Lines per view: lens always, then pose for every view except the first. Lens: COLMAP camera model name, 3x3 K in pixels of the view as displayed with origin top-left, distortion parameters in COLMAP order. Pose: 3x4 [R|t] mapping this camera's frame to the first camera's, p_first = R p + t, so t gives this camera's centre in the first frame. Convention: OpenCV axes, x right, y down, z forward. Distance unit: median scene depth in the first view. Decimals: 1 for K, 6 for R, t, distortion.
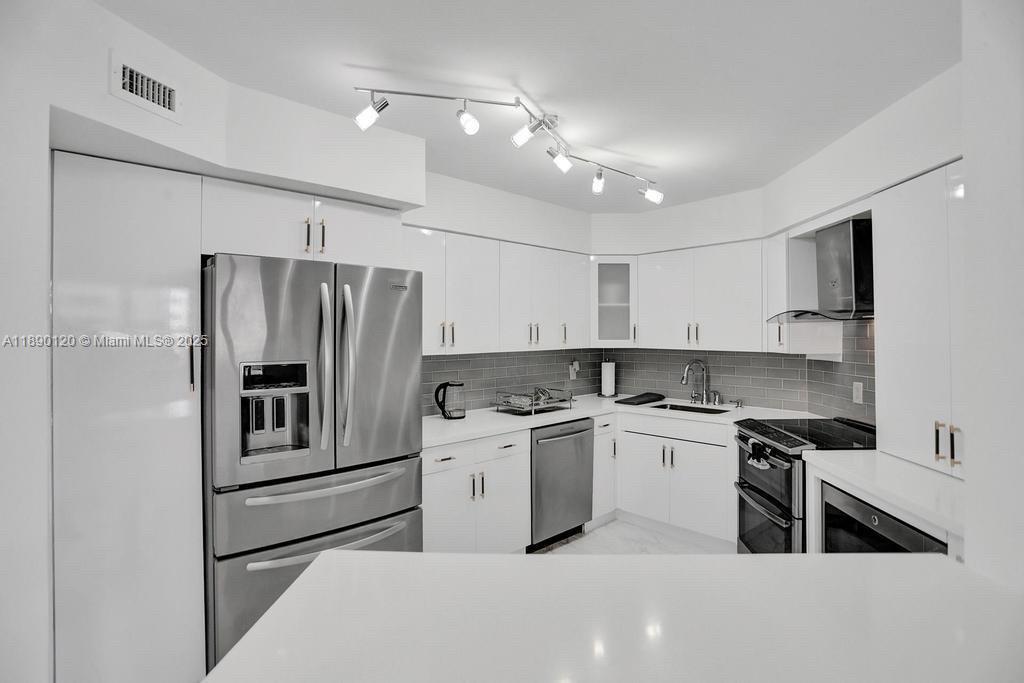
lens RADIAL K [[499.8, 0, 513.0], [0, 499.8, 326.6], [0, 0, 1]] dist [-0.043827, 0.000345]
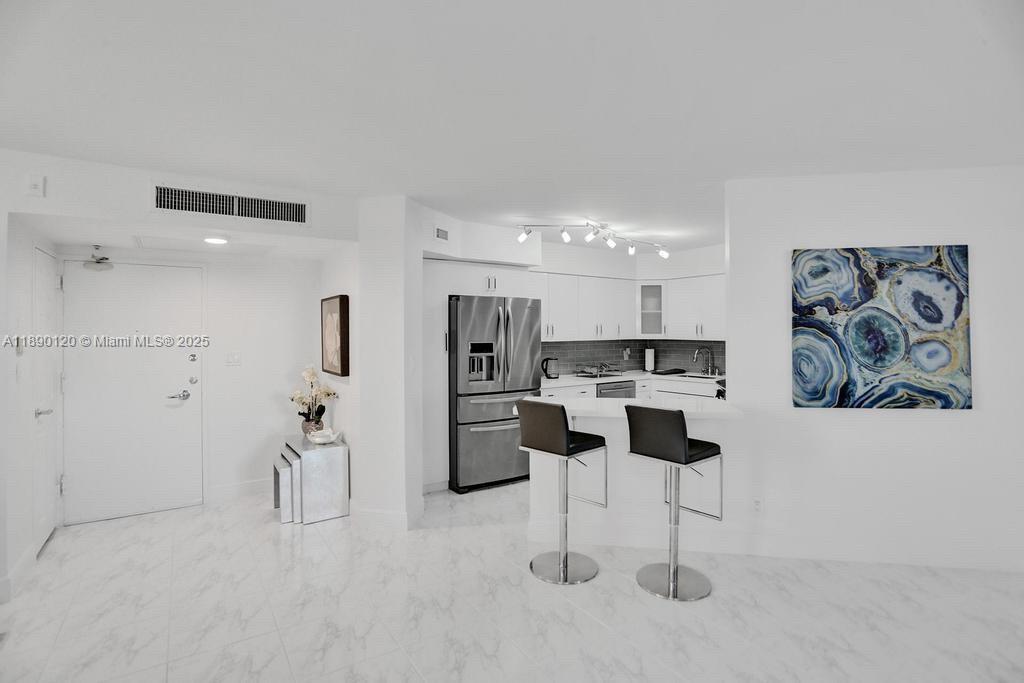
lens RADIAL K [[499.8, 0, 513.0], [0, 499.8, 326.6], [0, 0, 1]] dist [-0.043827, 0.000345]
pose [[0.988680, -0.001016, -0.150039, 0.007401], [0.001692, 0.999989, 0.004377, -0.004708], [0.150033, -0.004581, 0.988670, -0.689858]]
